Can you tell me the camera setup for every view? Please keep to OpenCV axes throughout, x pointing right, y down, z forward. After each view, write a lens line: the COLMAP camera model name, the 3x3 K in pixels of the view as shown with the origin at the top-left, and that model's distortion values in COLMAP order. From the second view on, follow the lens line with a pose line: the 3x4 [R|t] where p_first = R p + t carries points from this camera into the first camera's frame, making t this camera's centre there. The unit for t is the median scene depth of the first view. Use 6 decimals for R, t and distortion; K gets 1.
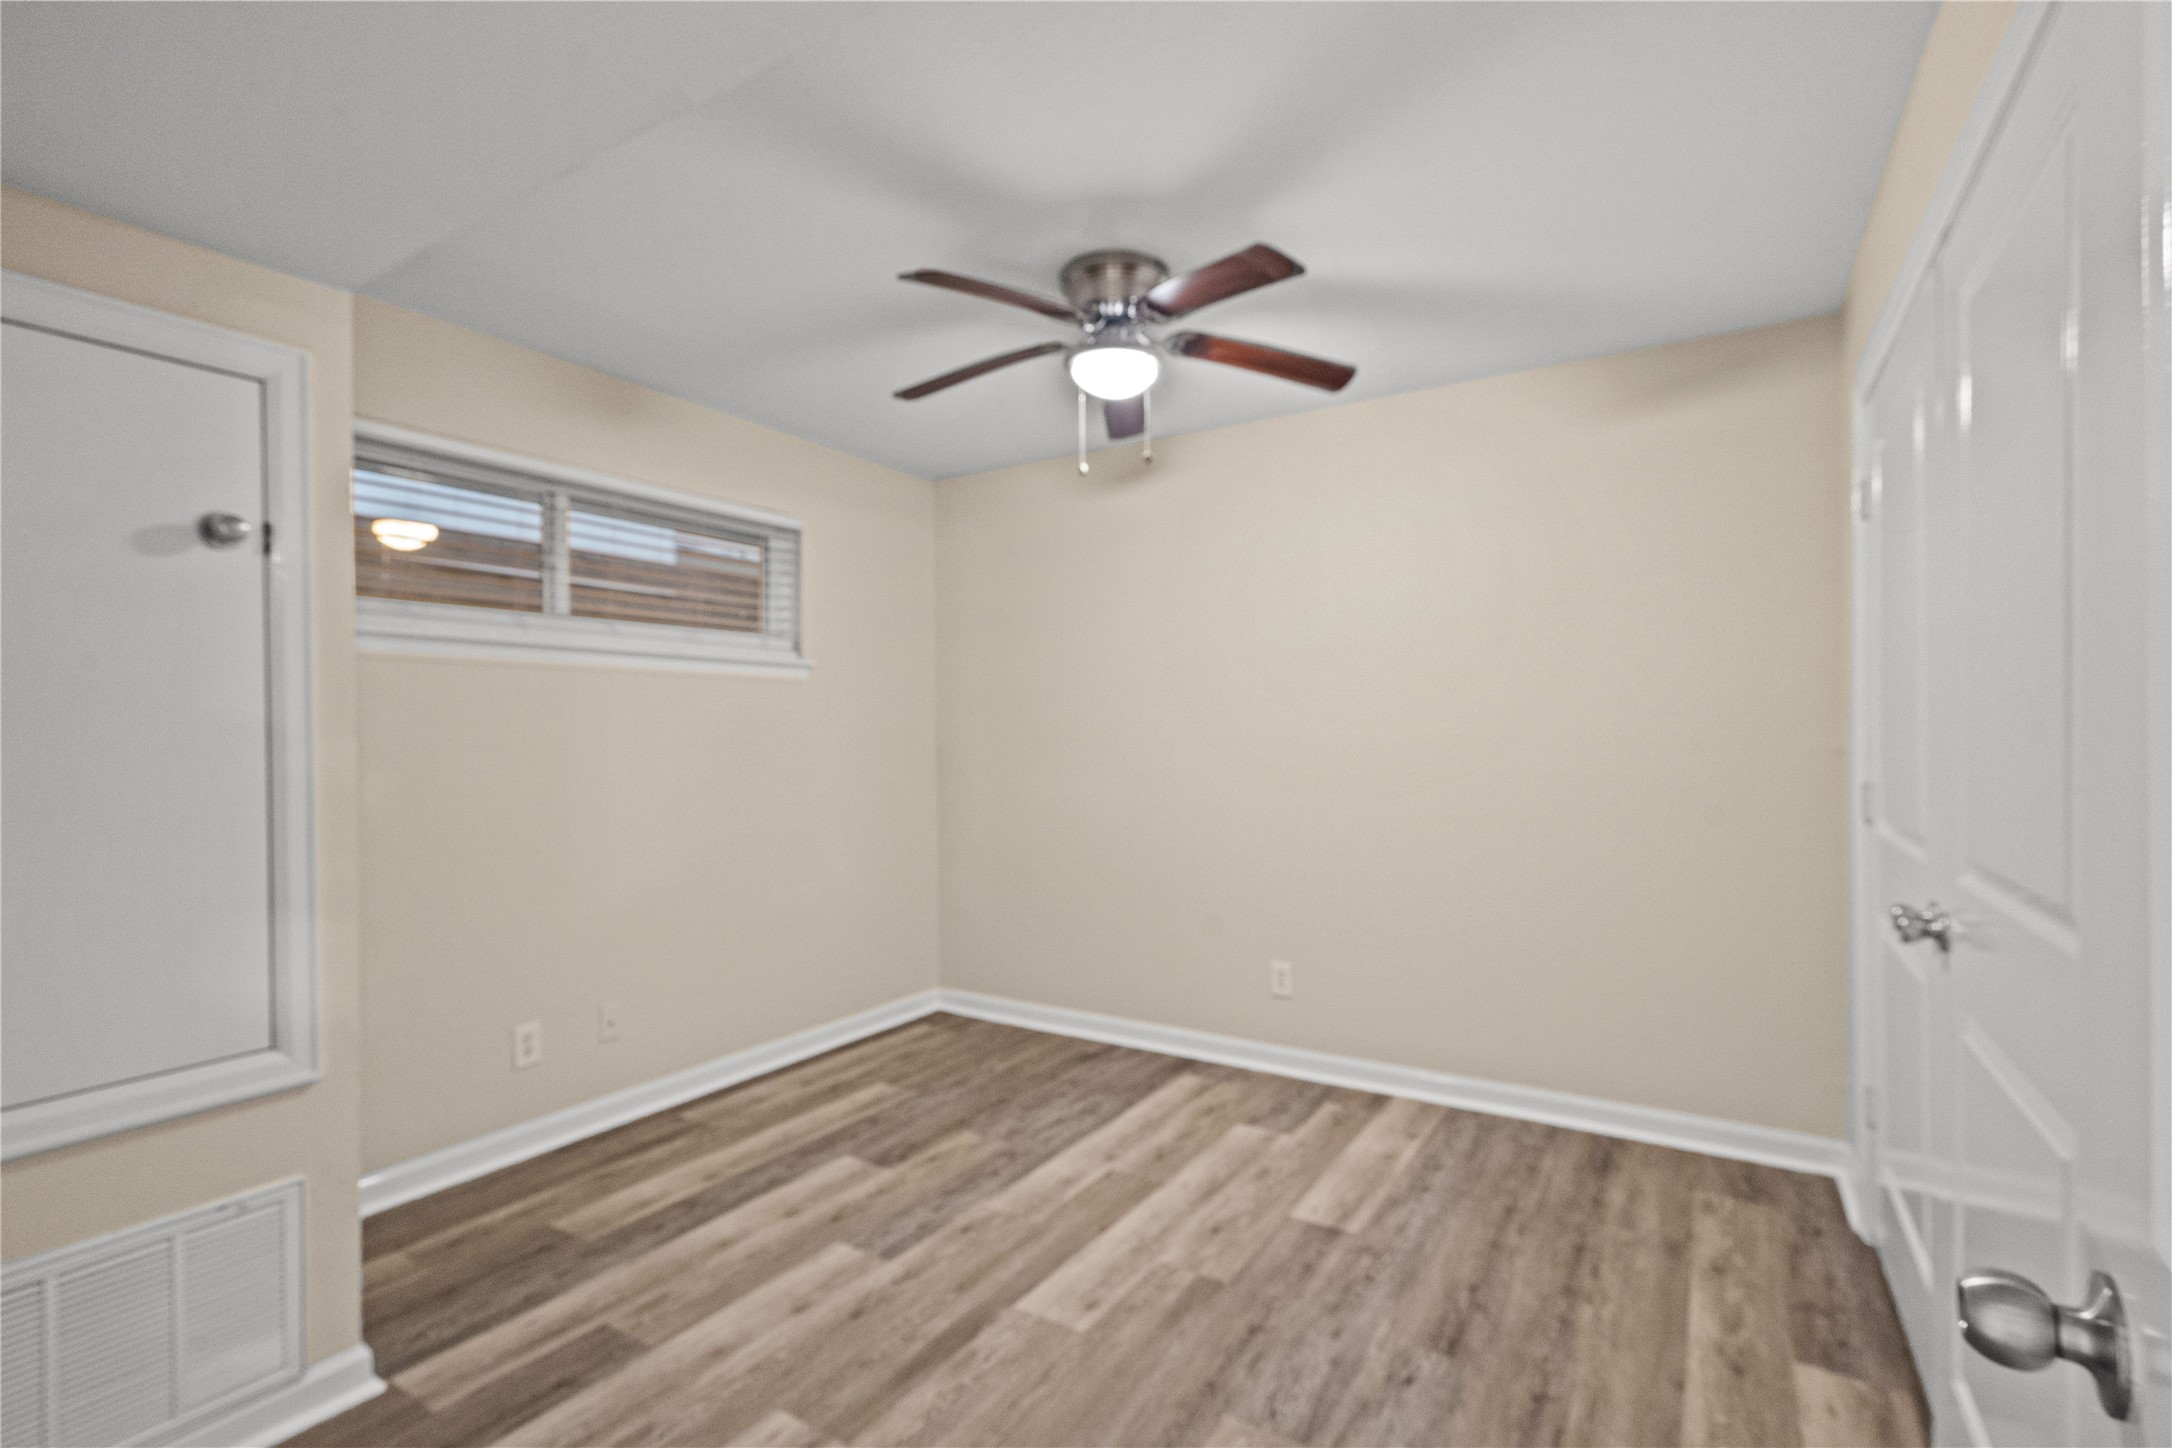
lens RADIAL K [[1002.6, 0, 1087.4], [0, 1002.6, 730.0], [0, 0, 1]] dist [-0.000106, 0.001251]
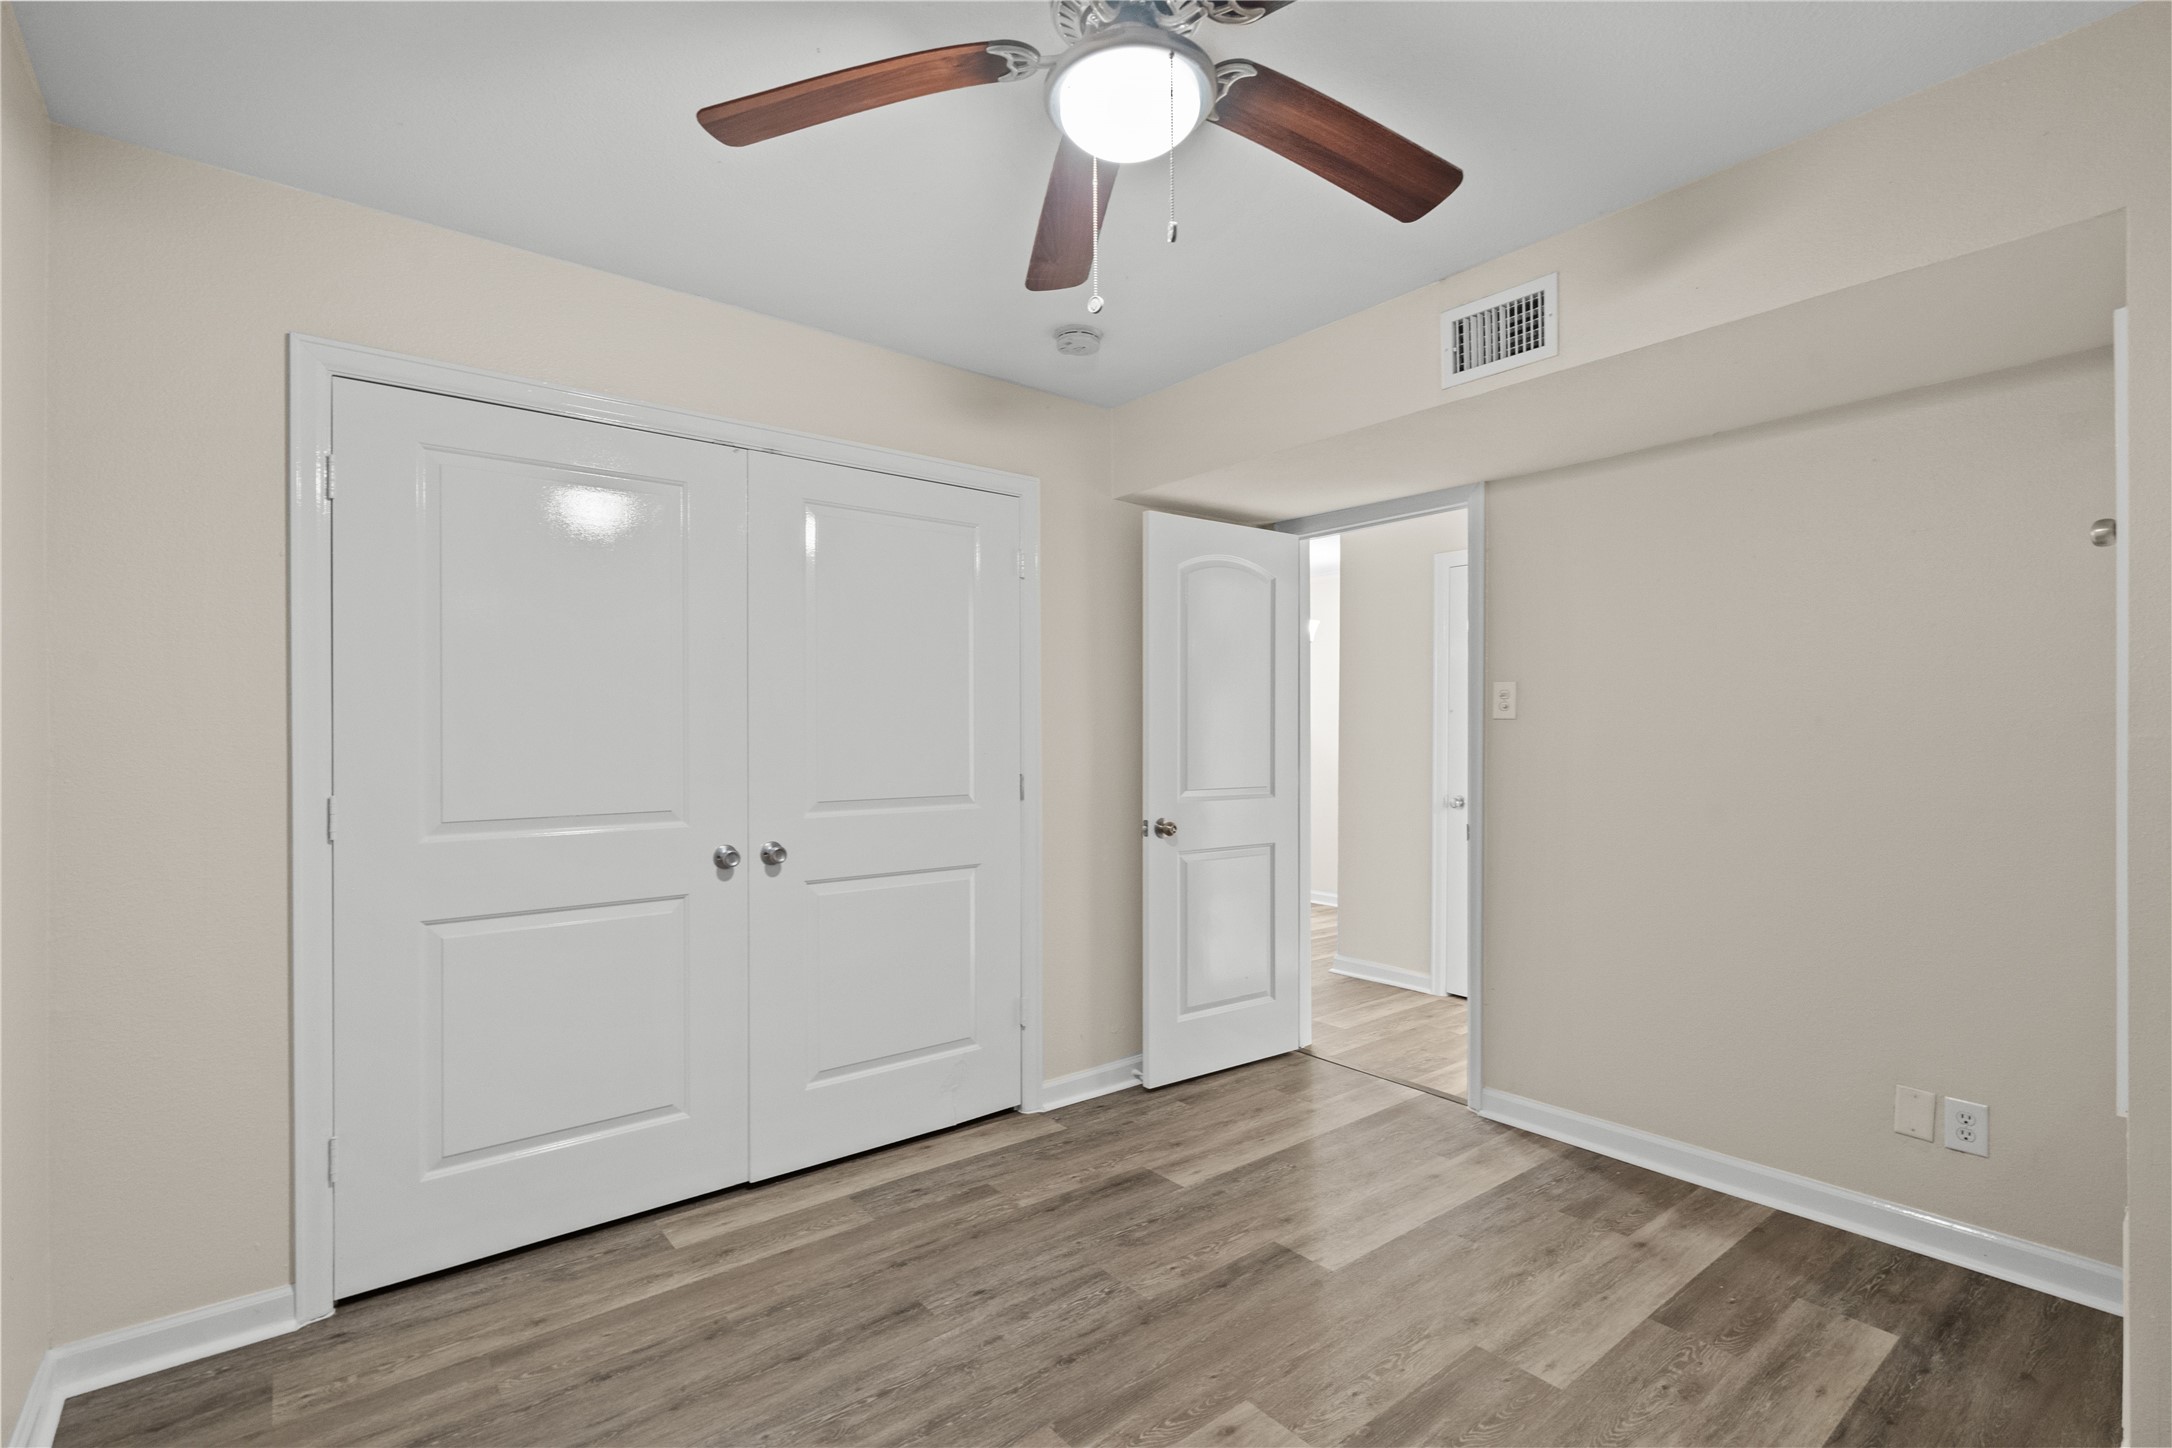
lens RADIAL K [[1002.6, 0, 1083.1], [0, 1002.6, 729.4], [0, 0, 1]] dist [-0.000106, 0.001251]
pose [[-0.944480, 0.003527, 0.328549, -0.168411], [0.003738, 0.999993, 0.000011, -0.003217], [-0.328547, 0.001239, -0.944487, 1.947133]]
